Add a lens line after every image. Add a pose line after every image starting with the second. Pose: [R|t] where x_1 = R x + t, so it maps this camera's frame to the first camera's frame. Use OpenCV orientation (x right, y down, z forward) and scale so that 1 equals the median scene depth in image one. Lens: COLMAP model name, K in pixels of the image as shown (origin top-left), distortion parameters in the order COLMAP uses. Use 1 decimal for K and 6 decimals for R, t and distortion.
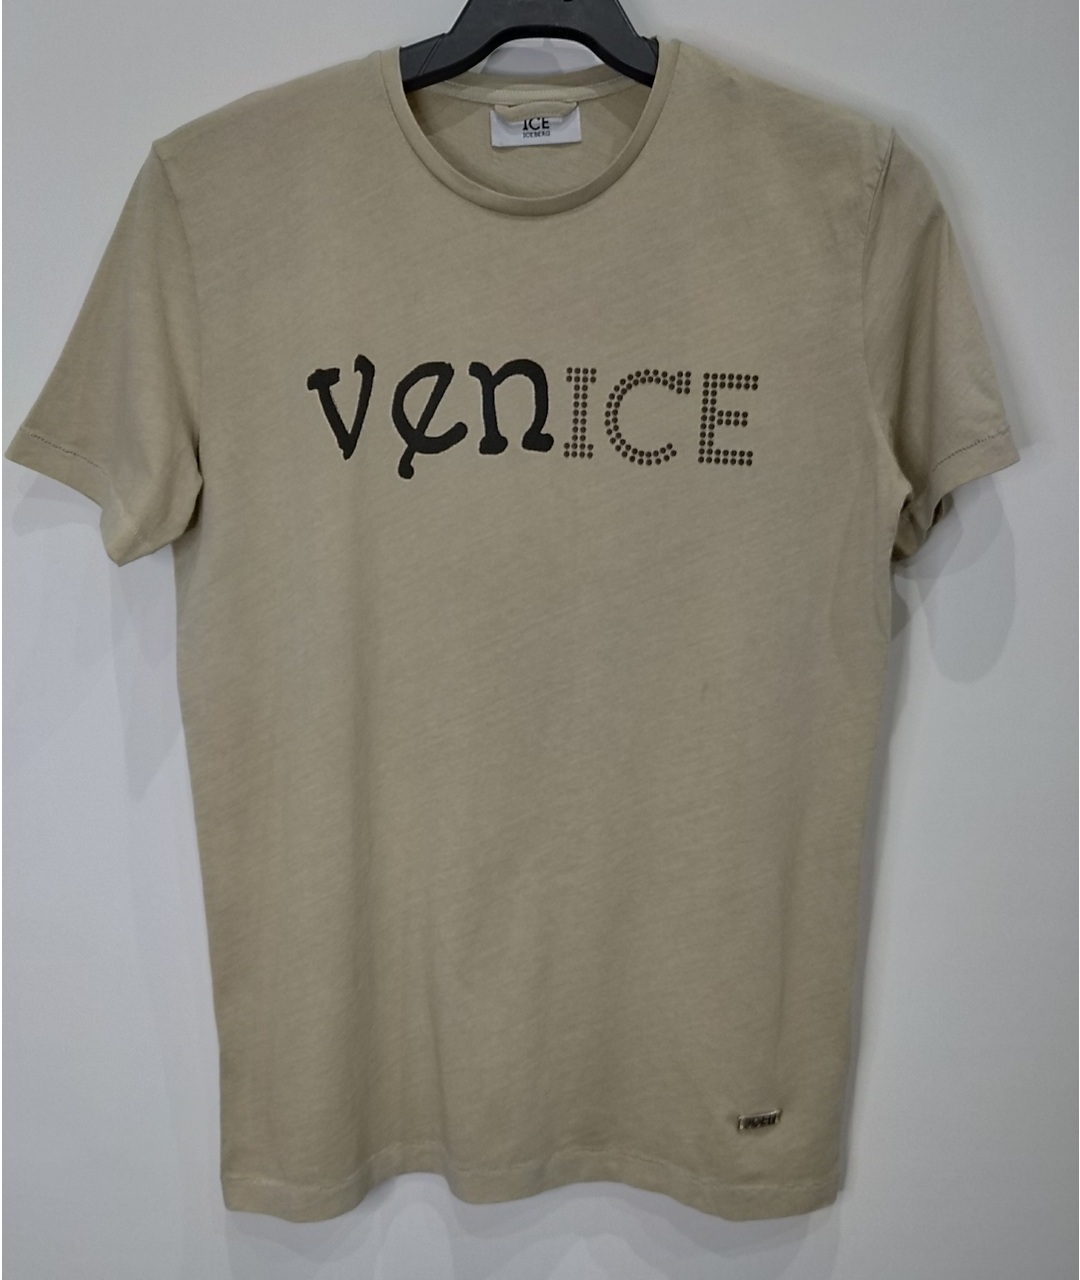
lens RADIAL K [[1048.9, 0, 528.3], [0, 1048.9, 645.5], [0, 0, 1]] dist [-0.018539, -0.052239]
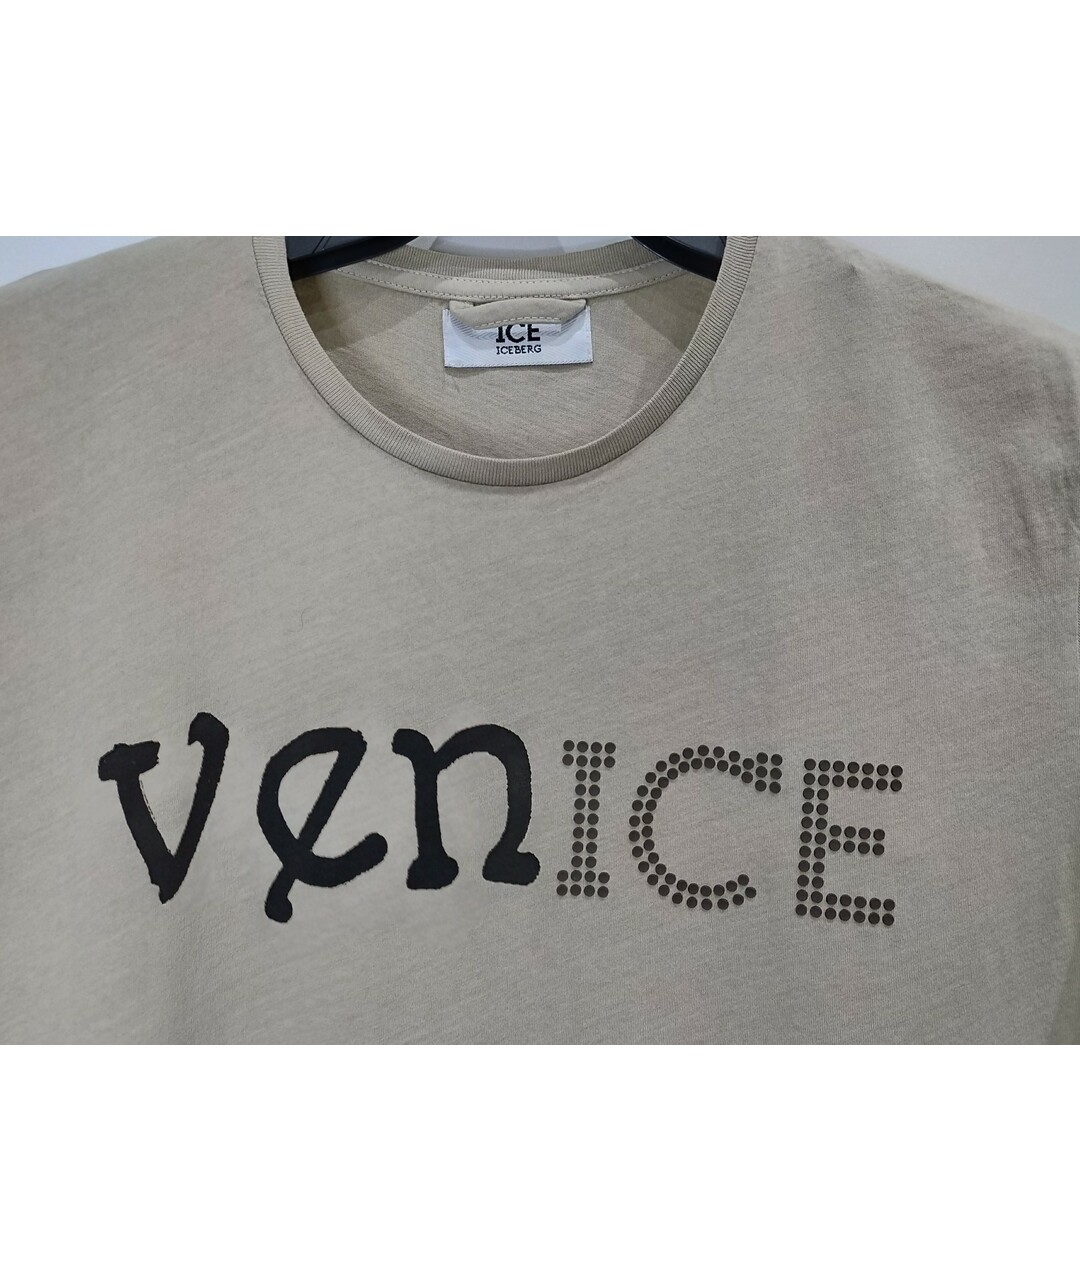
lens RADIAL K [[1049.9, 0, 547.5], [0, 1049.9, 640.6], [0, 0, 1]] dist [-0.002658, -0.039561]
pose [[0.999673, 0.017414, 0.018748, 0.016263], [-0.014396, 0.988500, -0.150531, -0.234812], [-0.021154, 0.150212, 0.988427, 0.427613]]
